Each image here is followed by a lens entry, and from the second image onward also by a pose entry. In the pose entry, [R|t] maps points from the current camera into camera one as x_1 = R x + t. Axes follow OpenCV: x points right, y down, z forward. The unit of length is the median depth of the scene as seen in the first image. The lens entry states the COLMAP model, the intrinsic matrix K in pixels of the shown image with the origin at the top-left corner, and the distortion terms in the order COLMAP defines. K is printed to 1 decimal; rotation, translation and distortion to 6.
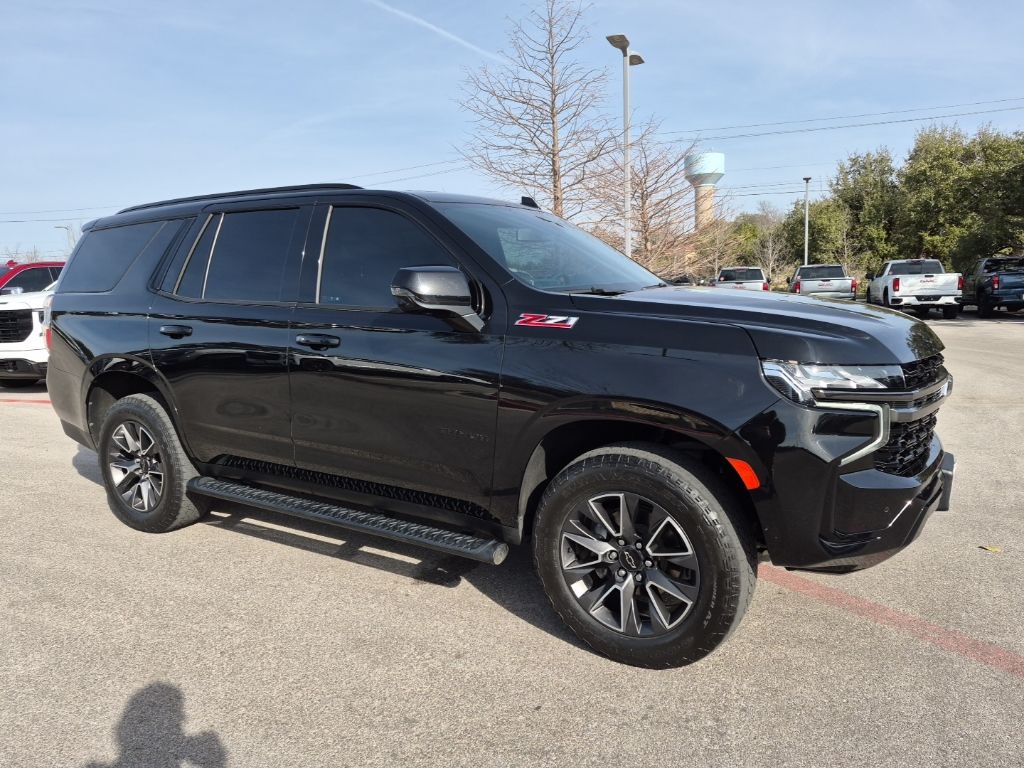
lens RADIAL K [[707.9, 0, 509.4], [0, 707.9, 381.1], [0, 0, 1]] dist [0.067208, -0.066974]
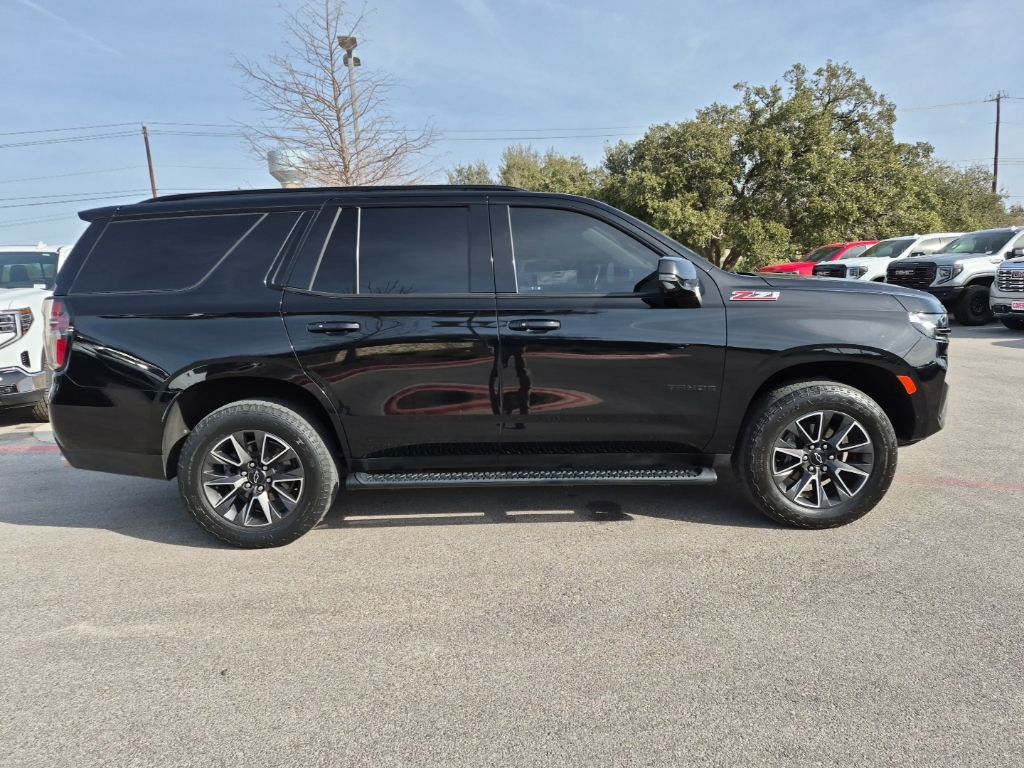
lens RADIAL K [[705.1, 0, 504.3], [0, 705.1, 391.6], [0, 0, 1]] dist [0.074131, -0.078621]
pose [[0.854590, -0.098590, 0.509860, -0.890009], [0.090595, 0.995061, 0.040564, -0.000892], [-0.511341, 0.011525, 0.859301, 0.058629]]
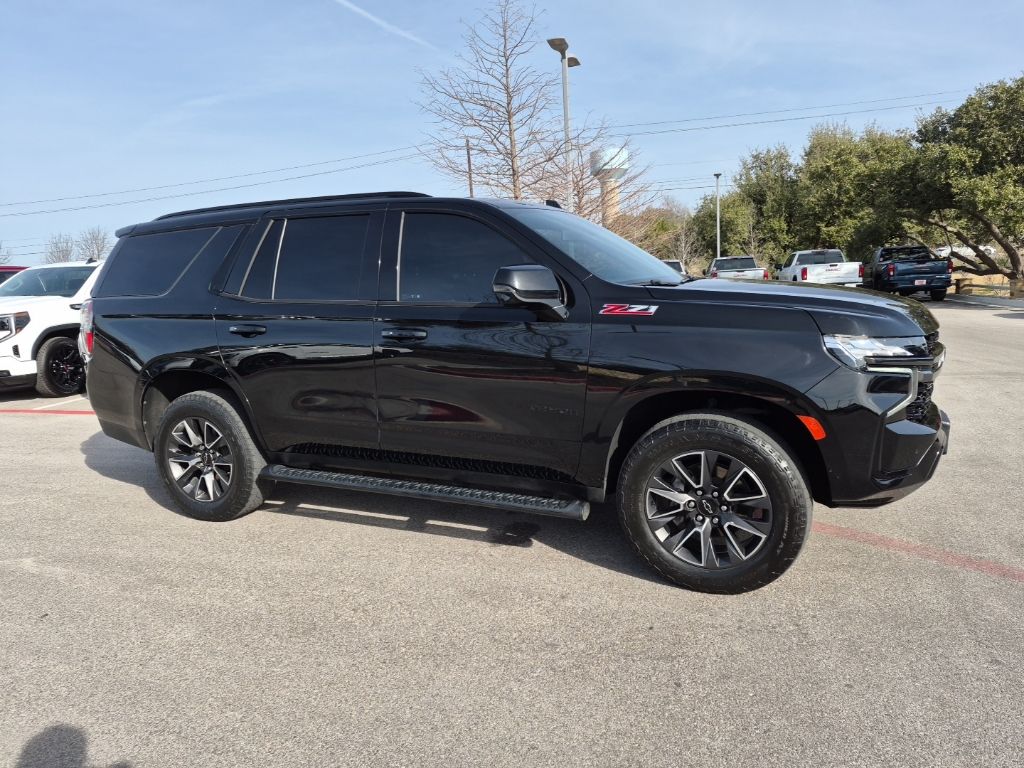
lens RADIAL K [[705.1, 0, 504.3], [0, 705.1, 391.6], [0, 0, 1]] dist [0.074131, -0.078621]
pose [[0.993043, -0.038588, 0.111253, -0.238292], [0.036308, 0.999089, 0.022441, 0.014160], [-0.112018, -0.018246, 0.993539, -0.120304]]
